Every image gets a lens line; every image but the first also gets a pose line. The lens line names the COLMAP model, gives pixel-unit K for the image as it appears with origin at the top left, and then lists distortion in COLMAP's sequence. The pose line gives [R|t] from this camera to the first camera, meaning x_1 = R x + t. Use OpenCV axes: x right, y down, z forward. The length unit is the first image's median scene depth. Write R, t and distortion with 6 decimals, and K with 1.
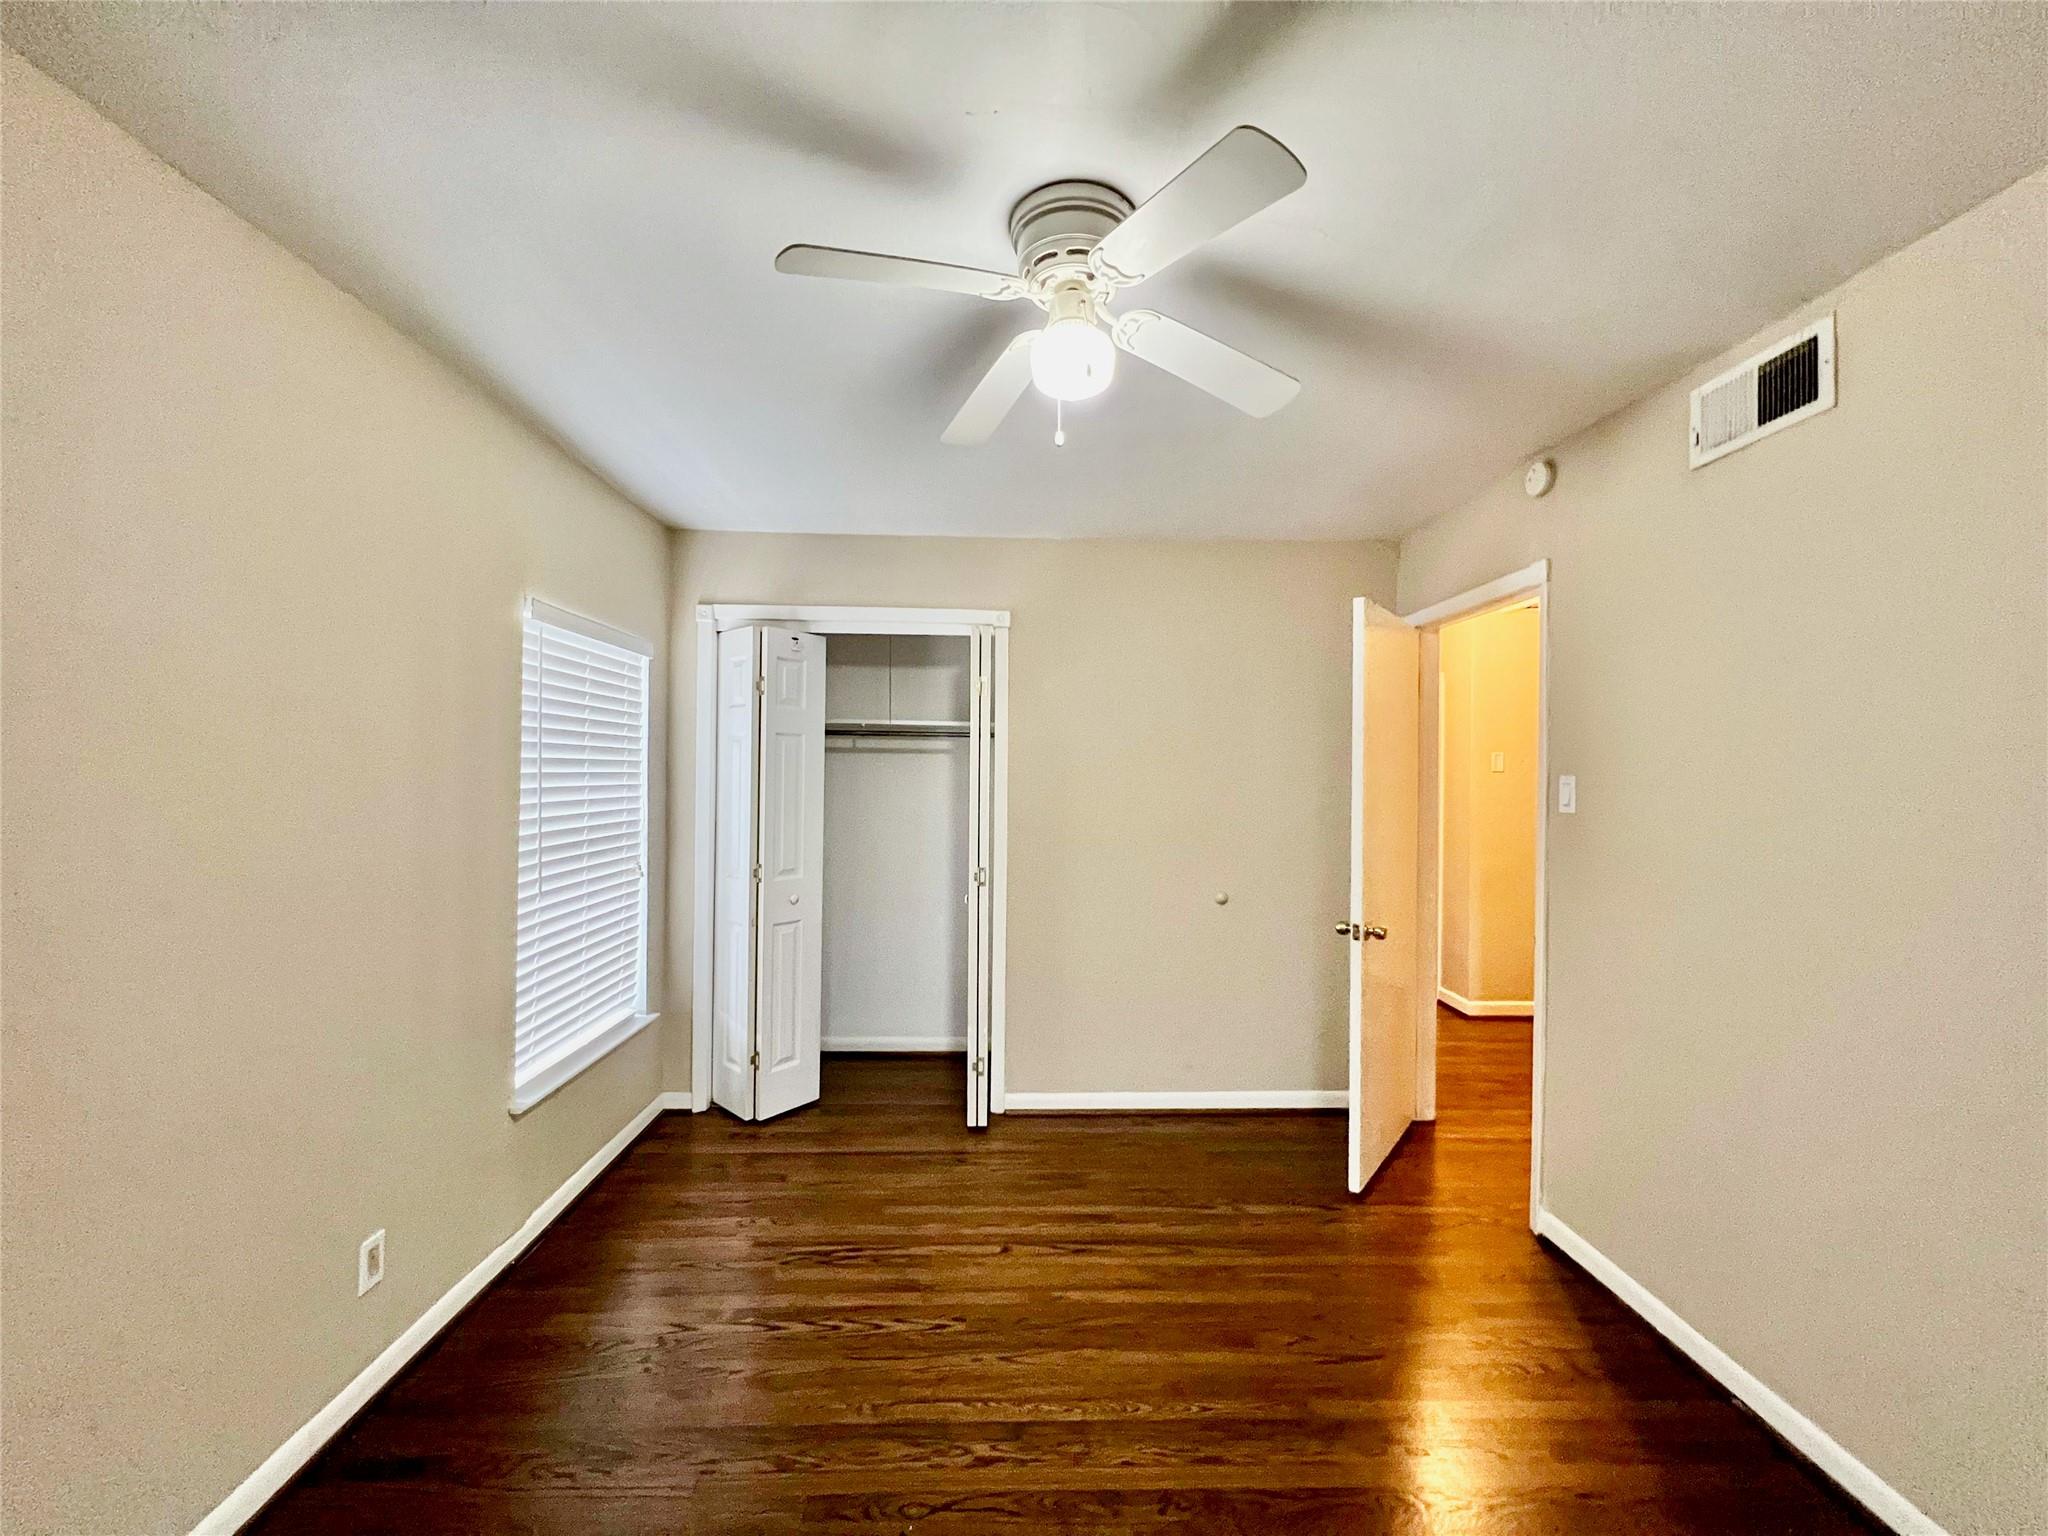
lens RADIAL K [[830.9, 0, 1017.3], [0, 830.9, 773.5], [0, 0, 1]] dist [0.001044, 0.000204]
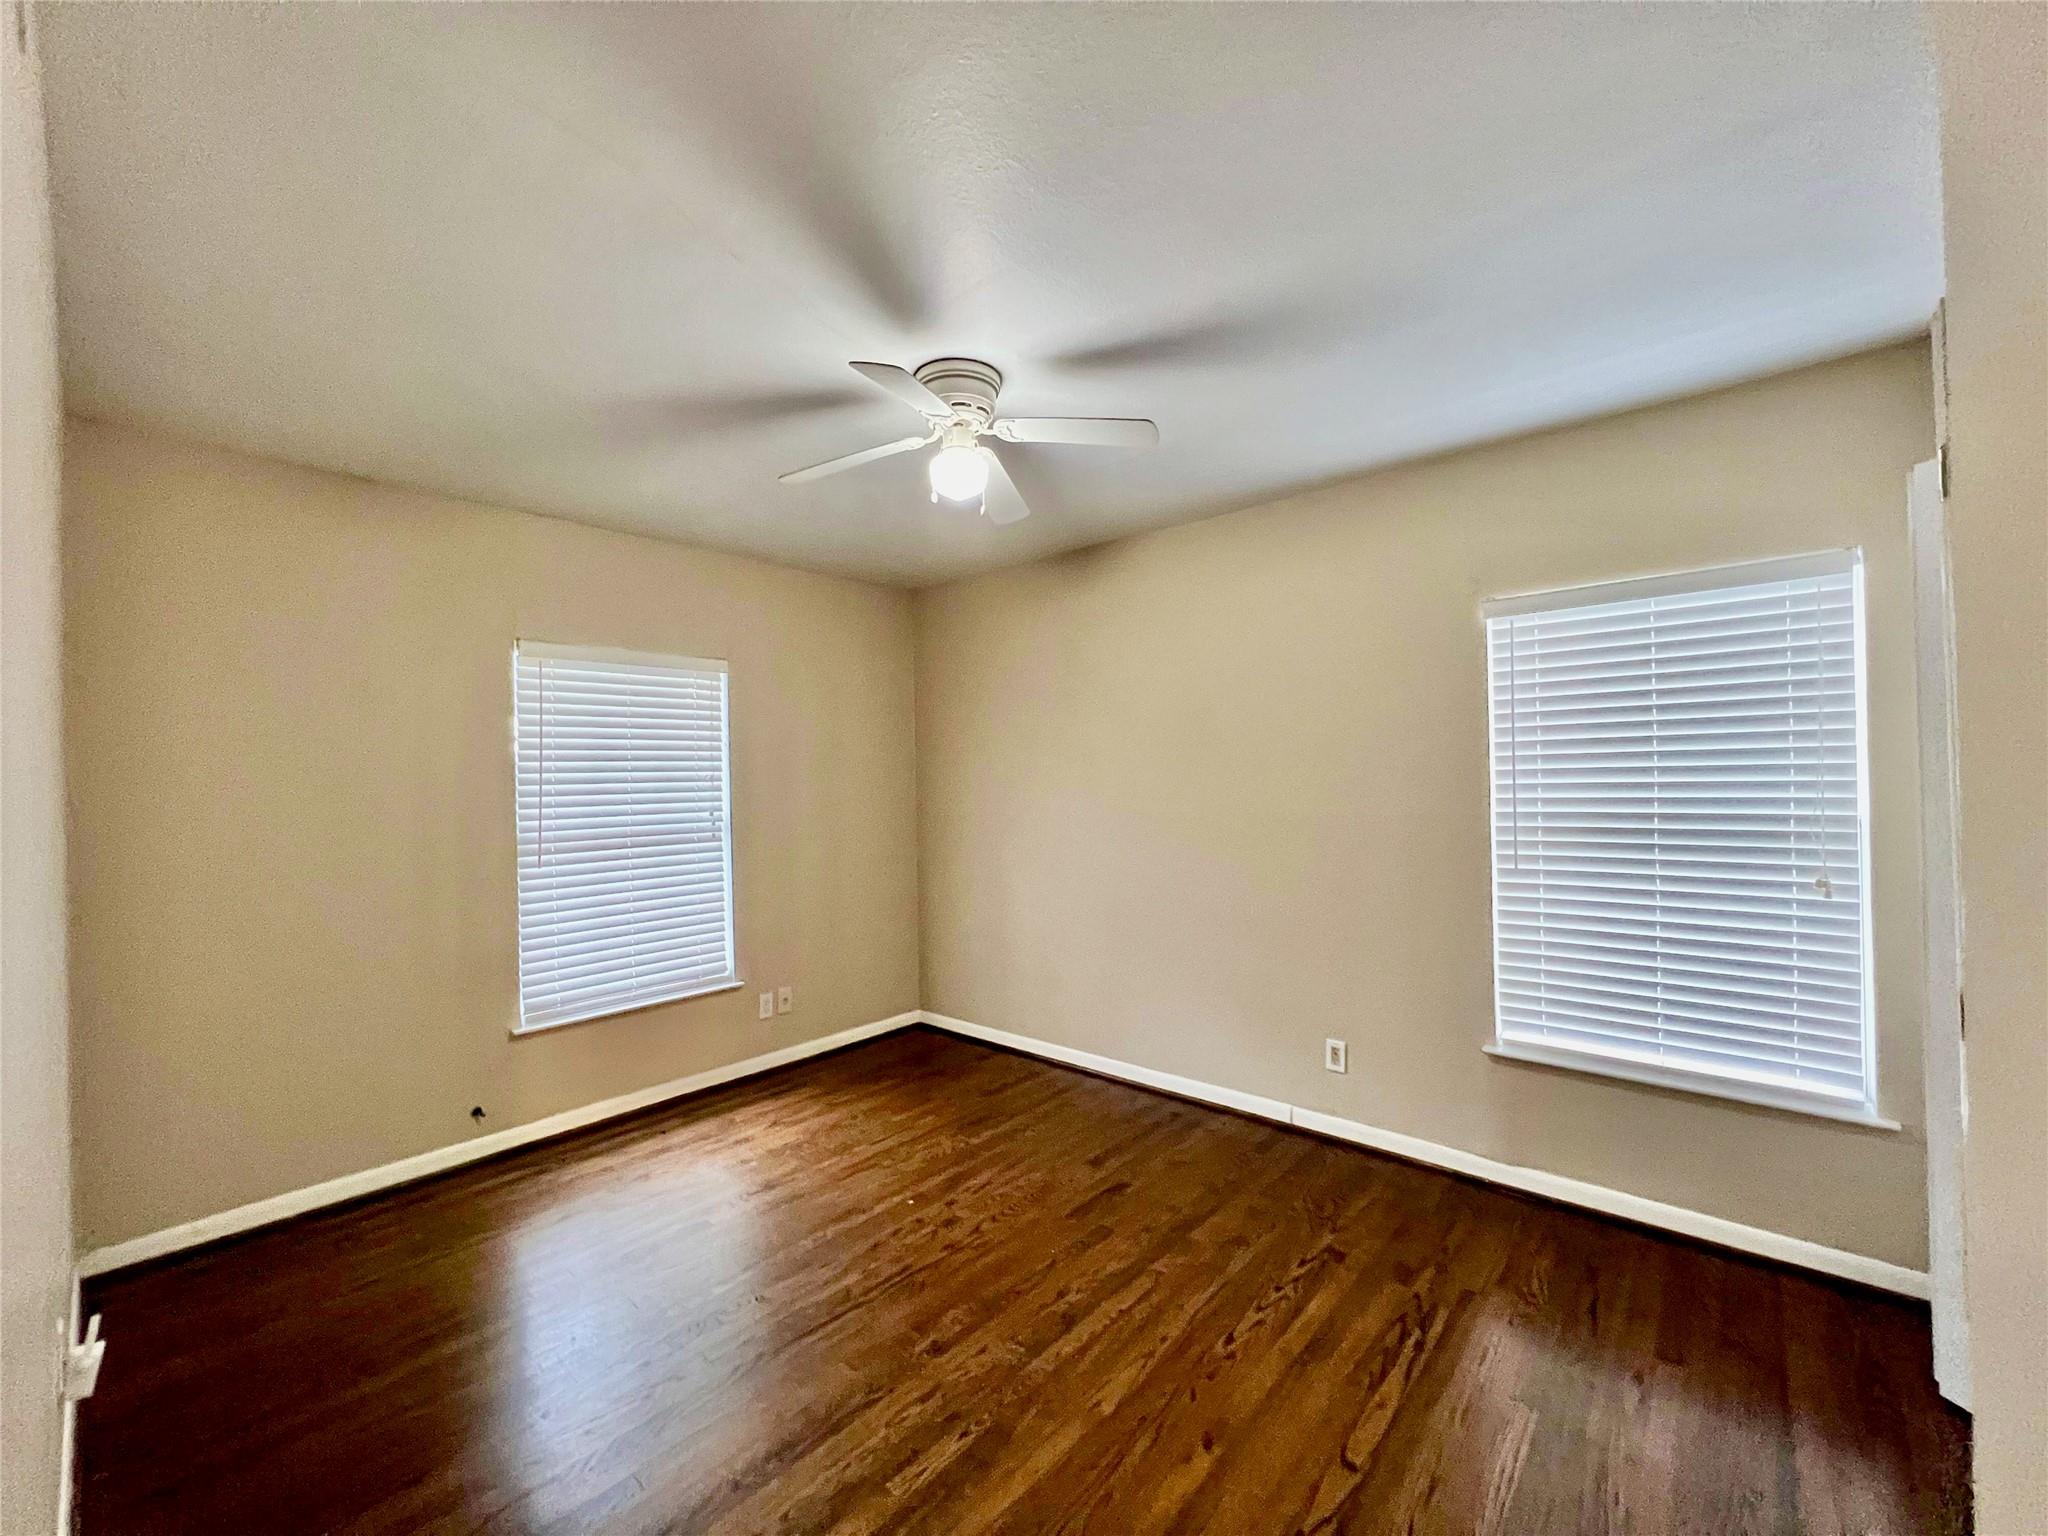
lens RADIAL K [[830.9, 0, 1017.3], [0, 830.9, 773.5], [0, 0, 1]] dist [0.001044, 0.000204]
pose [[-0.689840, -0.004365, -0.723949, 0.865563], [0.006286, 0.999908, -0.012019, 0.044085], [0.723935, -0.012842, -0.689749, 1.705034]]
